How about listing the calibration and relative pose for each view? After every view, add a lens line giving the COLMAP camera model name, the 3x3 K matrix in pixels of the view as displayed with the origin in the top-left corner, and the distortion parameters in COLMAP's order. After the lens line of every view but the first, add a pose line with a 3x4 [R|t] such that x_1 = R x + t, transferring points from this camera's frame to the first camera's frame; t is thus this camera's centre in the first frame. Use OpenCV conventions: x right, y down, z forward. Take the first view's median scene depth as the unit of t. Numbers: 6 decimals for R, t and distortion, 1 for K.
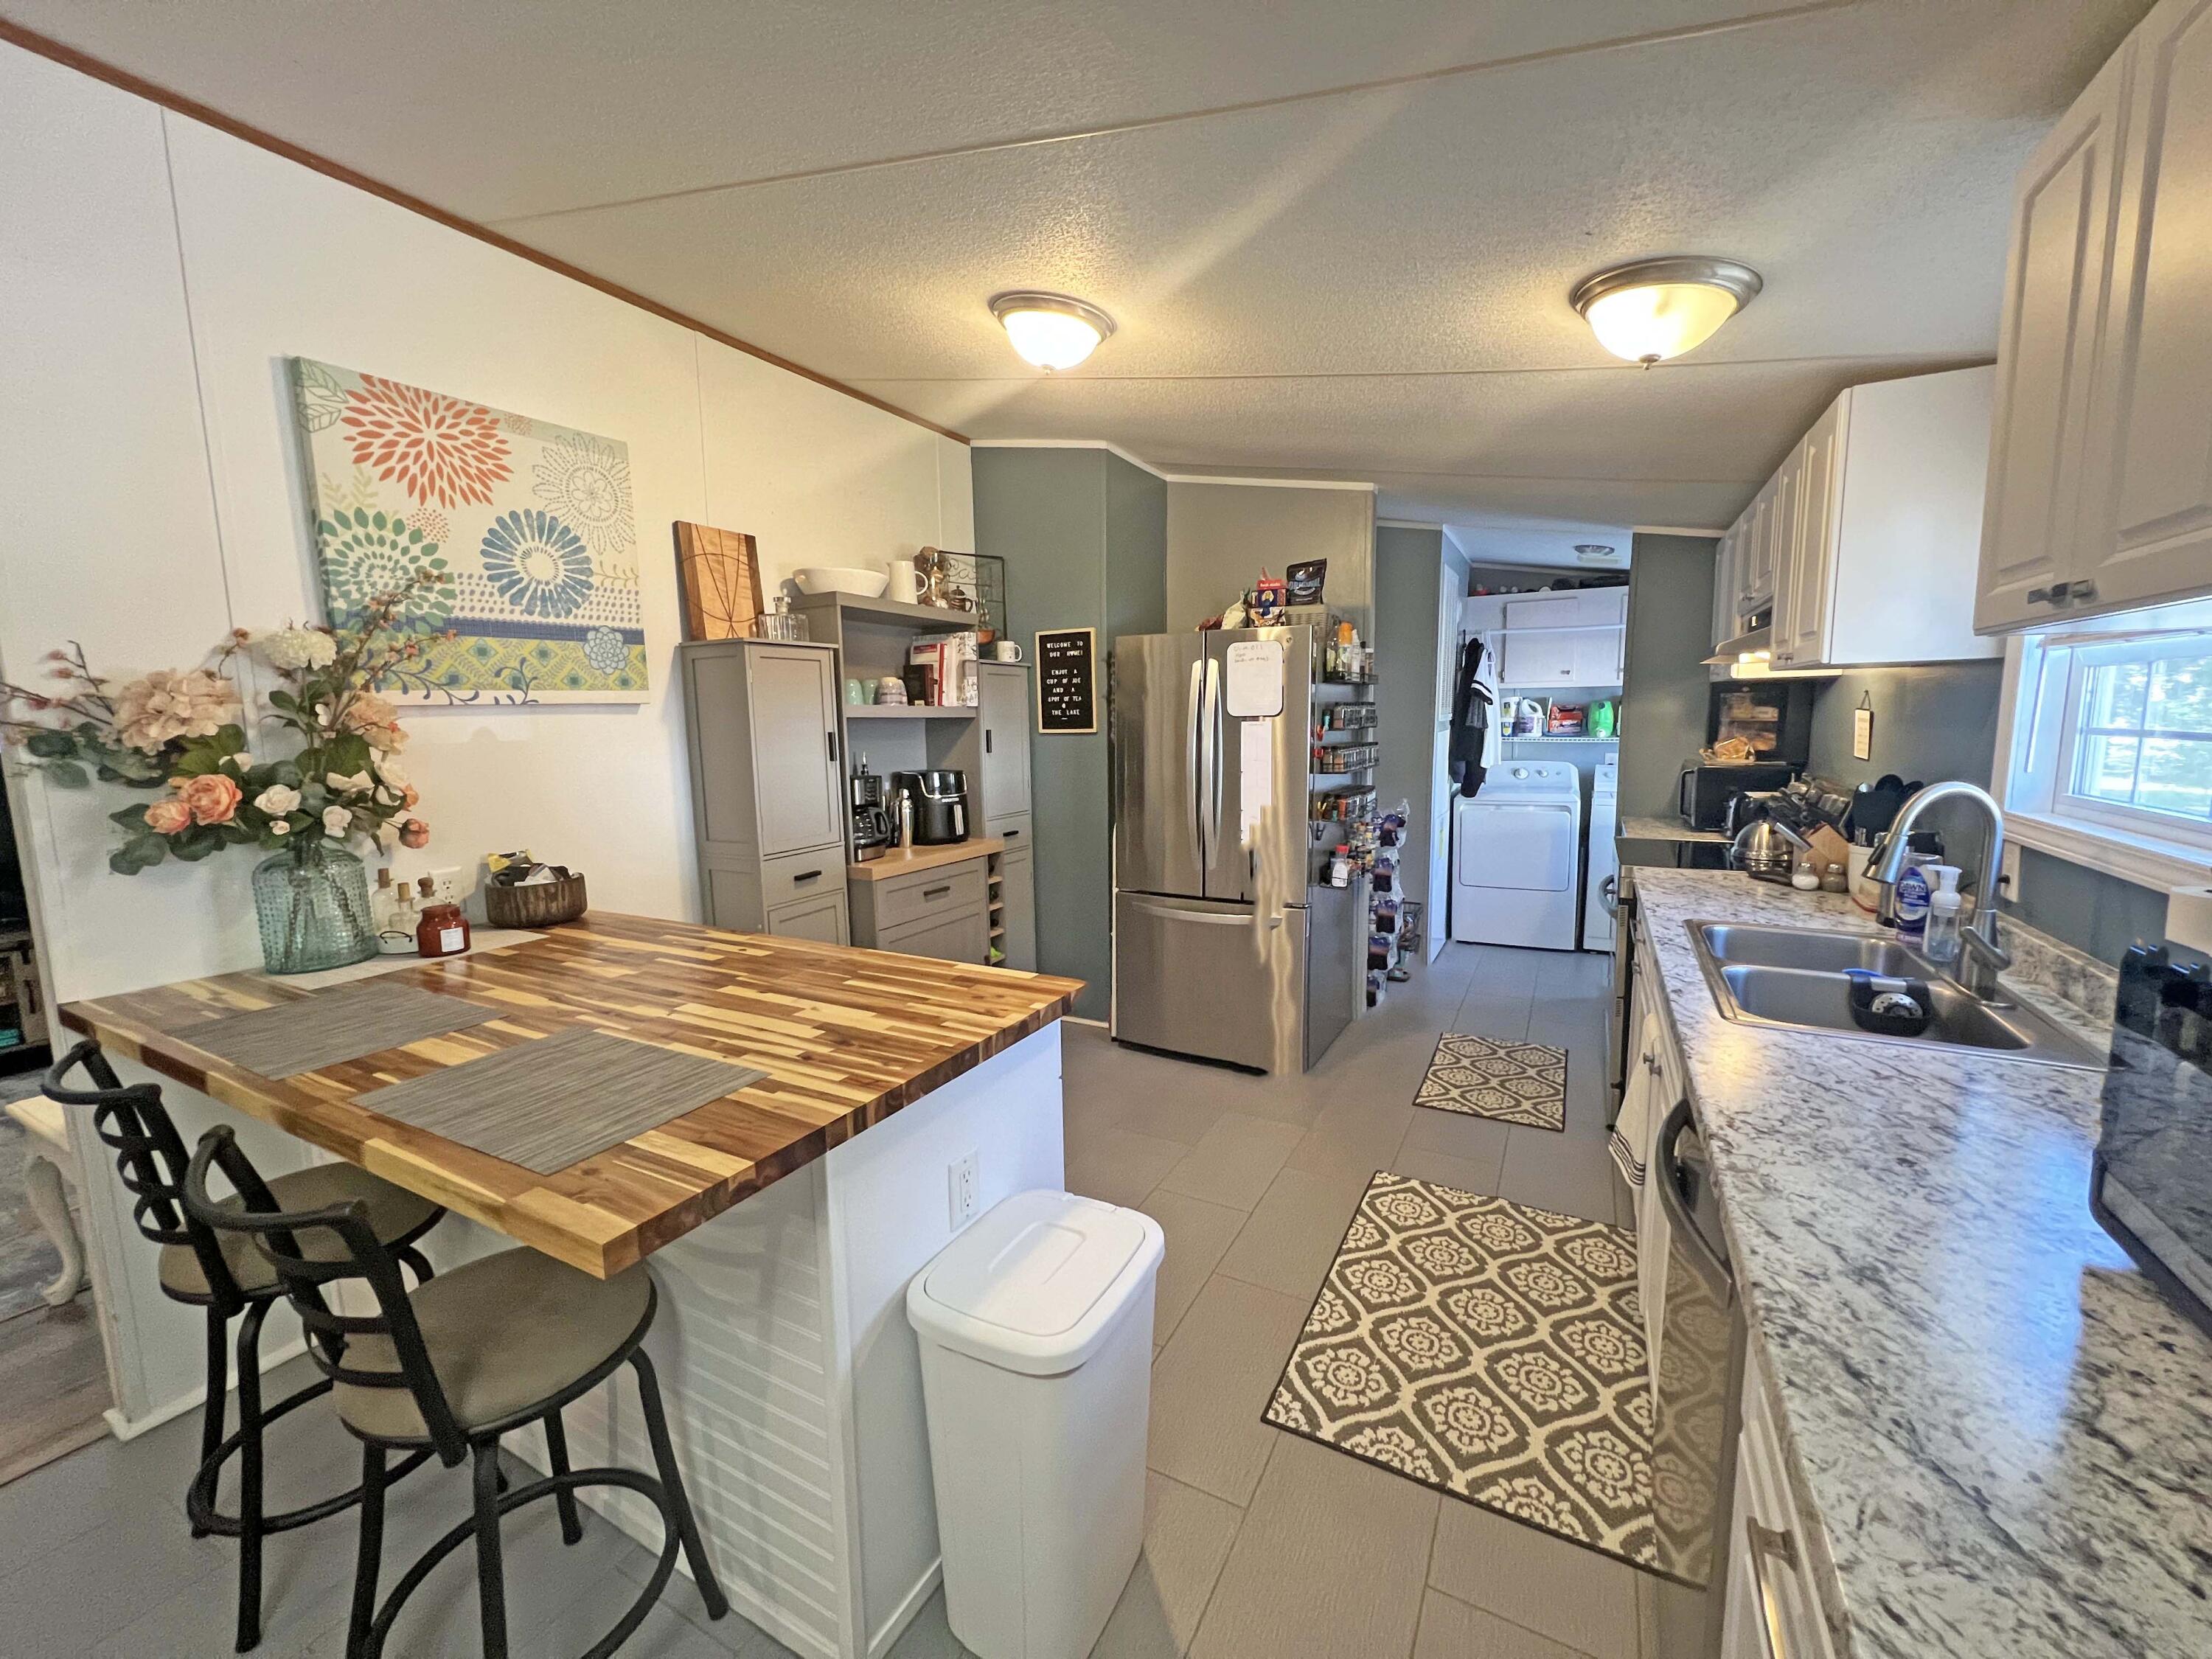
lens RADIAL K [[882.0, 0, 1105.2], [0, 882.0, 828.6], [0, 0, 1]] dist [-0.002671, 0.000027]
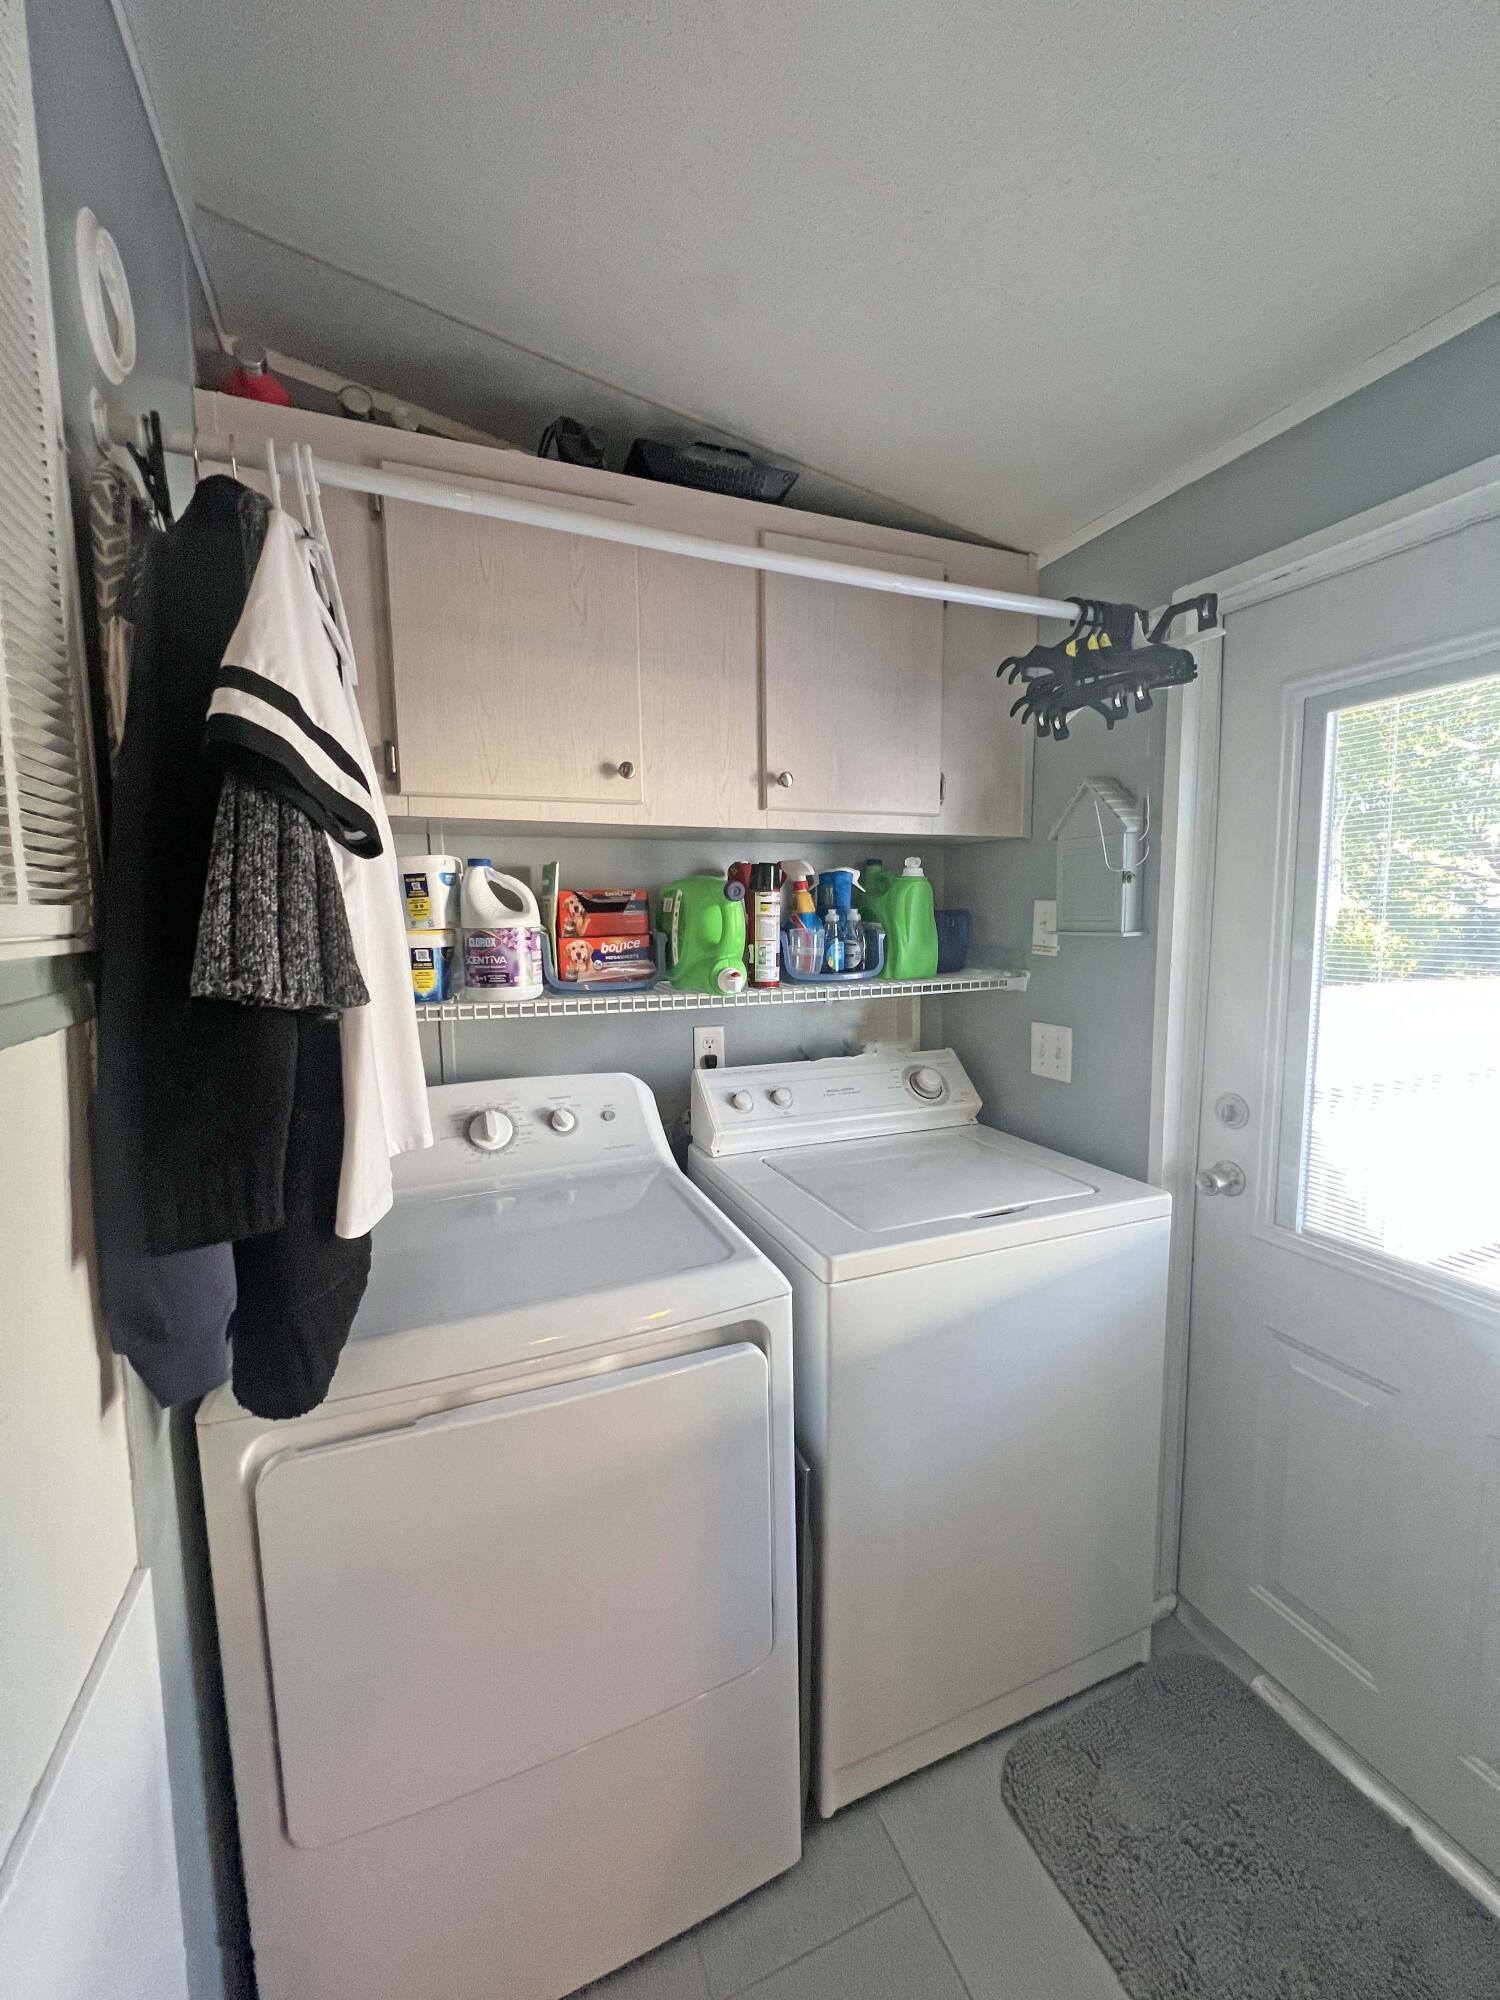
lens RADIAL K [[797.5, 0, 748.0], [0, 797.5, 1000.6], [0, 0, 1]] dist [-0.002671, 0.000027]
pose [[0.636601, -0.074144, 0.767621, 0.338695], [0.098757, 0.995010, 0.014206, -0.100538], [-0.764844, 0.066764, 0.640747, 0.786029]]
